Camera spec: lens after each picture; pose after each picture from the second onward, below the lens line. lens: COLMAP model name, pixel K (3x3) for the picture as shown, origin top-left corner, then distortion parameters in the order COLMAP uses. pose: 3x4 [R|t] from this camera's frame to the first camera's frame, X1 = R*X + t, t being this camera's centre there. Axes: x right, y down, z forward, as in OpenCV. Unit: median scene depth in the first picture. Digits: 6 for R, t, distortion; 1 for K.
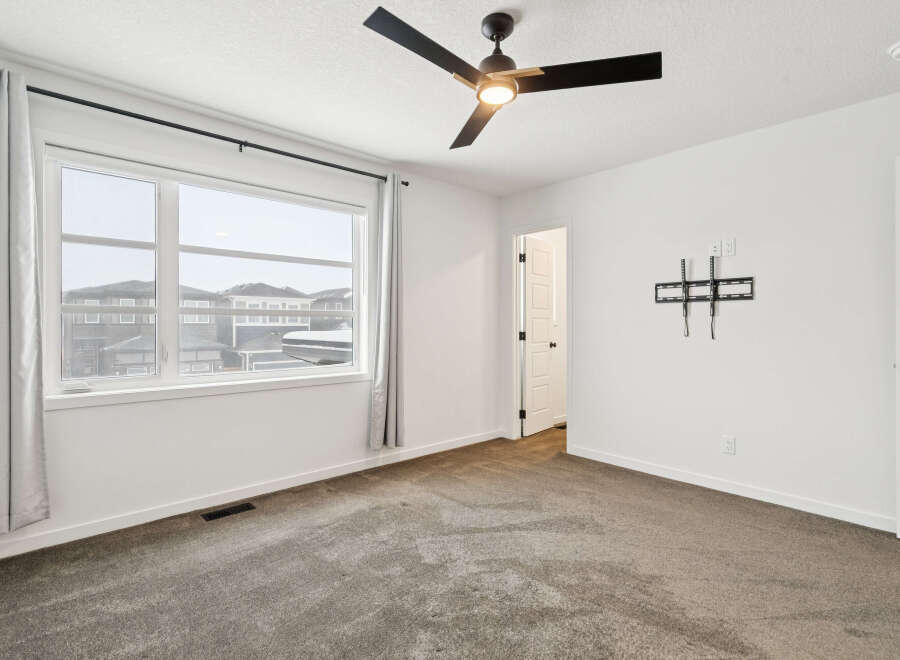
lens RADIAL K [[445.1, 0, 443.8], [0, 445.1, 322.9], [0, 0, 1]] dist [0.010275, -0.000356]
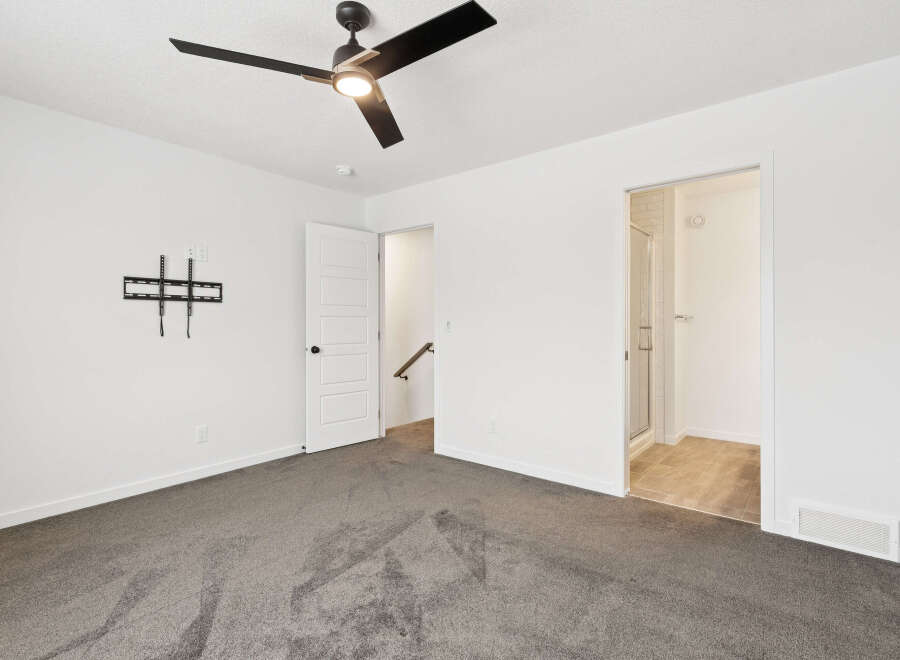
lens RADIAL K [[445.1, 0, 443.8], [0, 445.1, 322.9], [0, 0, 1]] dist [0.010275, -0.000356]
pose [[-0.134678, 0.004093, 0.990881, -0.523966], [-0.003709, 0.999982, -0.004635, 0.003935], [-0.990882, -0.004300, -0.134660, 0.566948]]
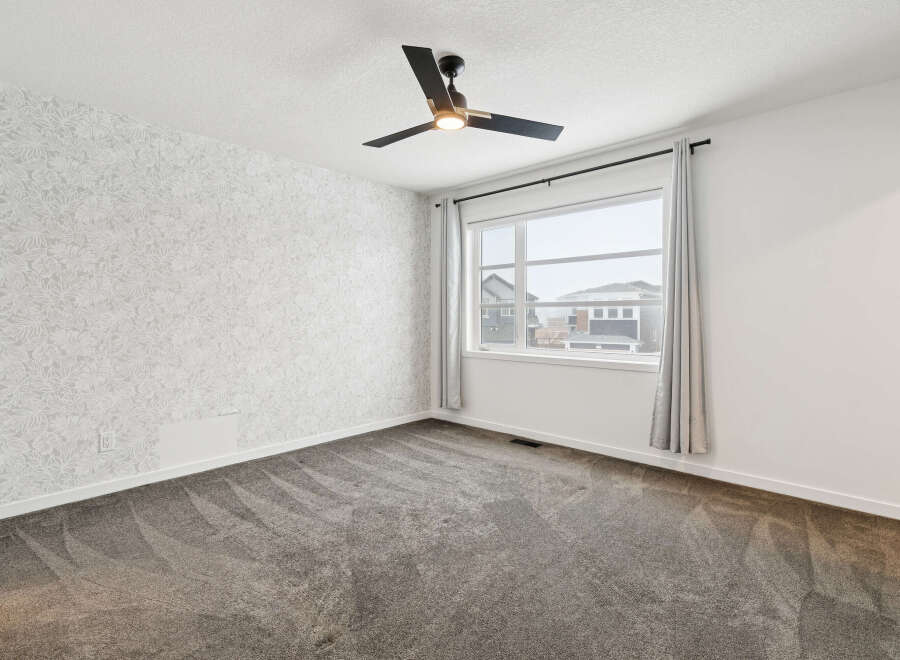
lens RADIAL K [[445.1, 0, 443.8], [0, 445.1, 322.9], [0, 0, 1]] dist [0.010275, -0.000356]
pose [[0.117642, 0.020127, -0.992852, 0.813193], [0.006680, 0.999756, 0.021058, -0.000440], [0.993034, -0.009109, 0.117479, 0.501940]]
